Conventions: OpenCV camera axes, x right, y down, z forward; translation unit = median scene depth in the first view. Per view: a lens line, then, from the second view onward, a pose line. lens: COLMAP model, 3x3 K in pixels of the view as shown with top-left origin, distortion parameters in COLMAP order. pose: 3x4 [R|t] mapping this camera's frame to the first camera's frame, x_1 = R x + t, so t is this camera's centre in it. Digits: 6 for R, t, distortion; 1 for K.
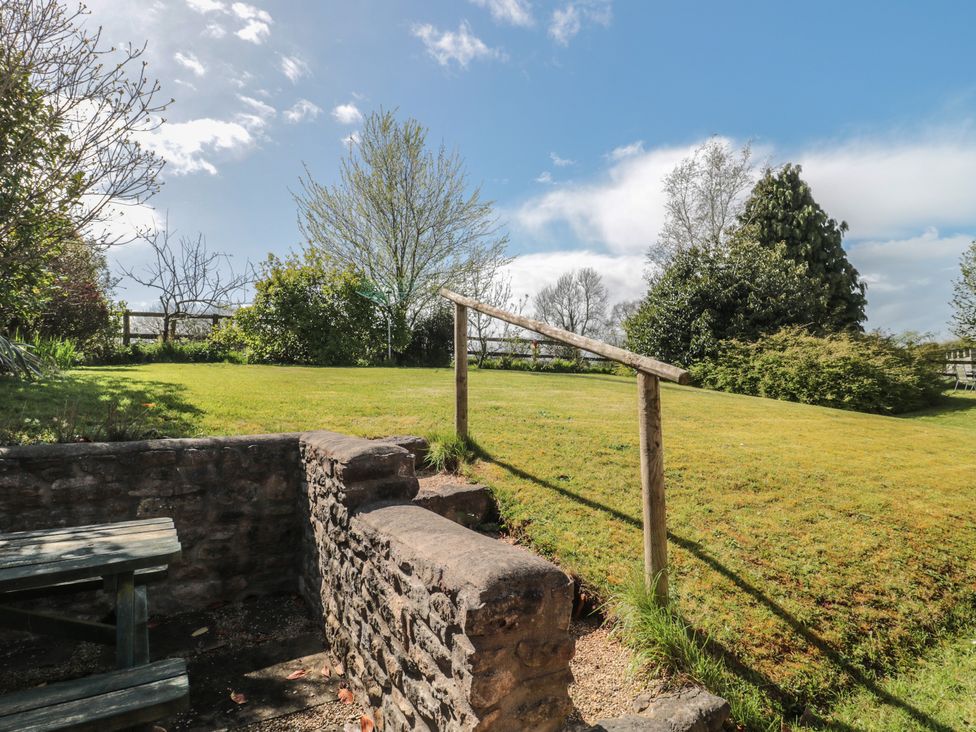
lens RADIAL K [[523.6, 0, 486.0], [0, 523.6, 362.1], [0, 0, 1]] dist [-0.002662, -0.012939]
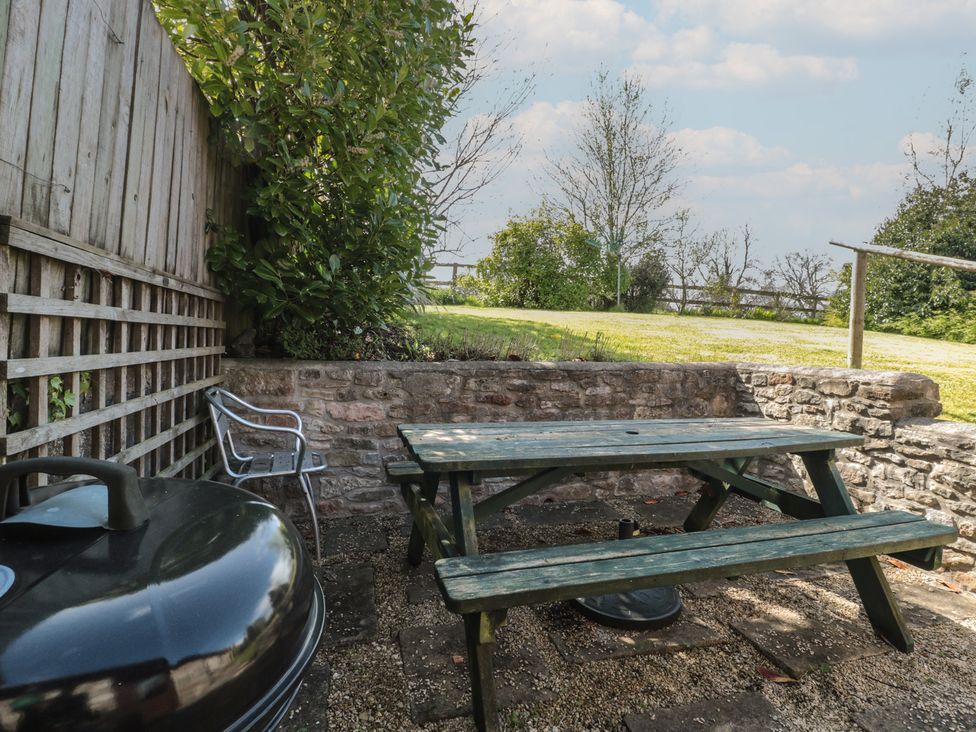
lens RADIAL K [[502.9, 0, 496.7], [0, 502.9, 360.6], [0, 0, 1]] dist [0.002298, -0.014605]
pose [[0.968934, 0.044309, -0.243316, -0.158515], [-0.019662, 0.994507, 0.102805, 0.006397], [0.246535, -0.094827, 0.964483, -0.062167]]
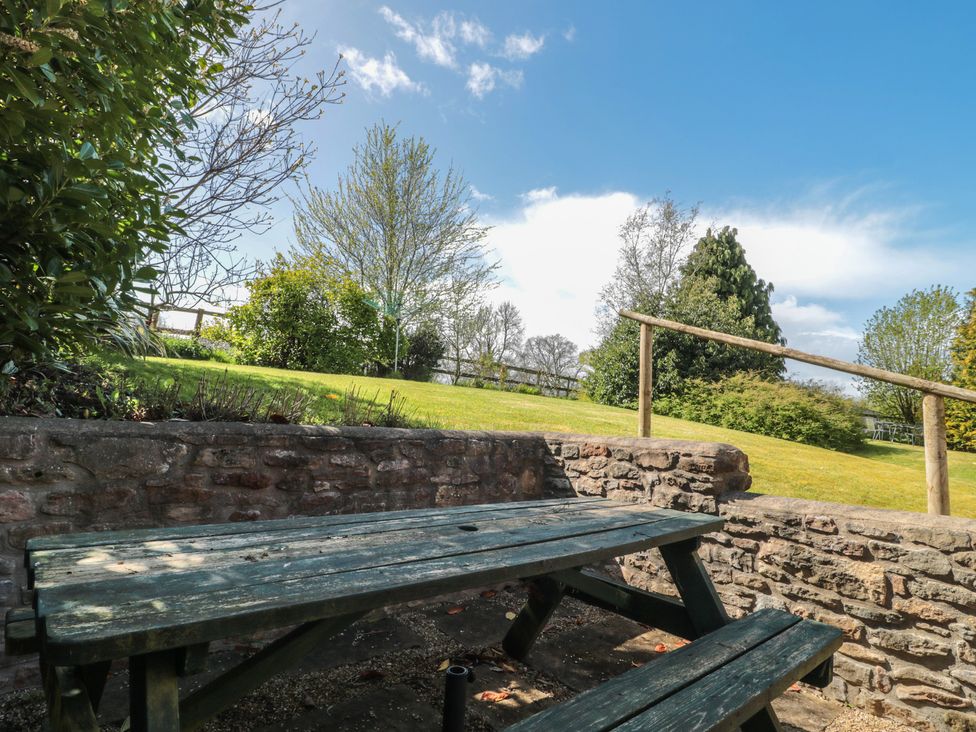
lens RADIAL K [[523.0, 0, 482.9], [0, 523.0, 366.5], [0, 0, 1]] dist [0.001910, -0.012338]
pose [[0.982718, 0.082069, 0.165919, -0.173859], [-0.075522, 0.996110, -0.045404, 0.016019], [-0.169000, 0.032089, 0.985094, -0.006589]]
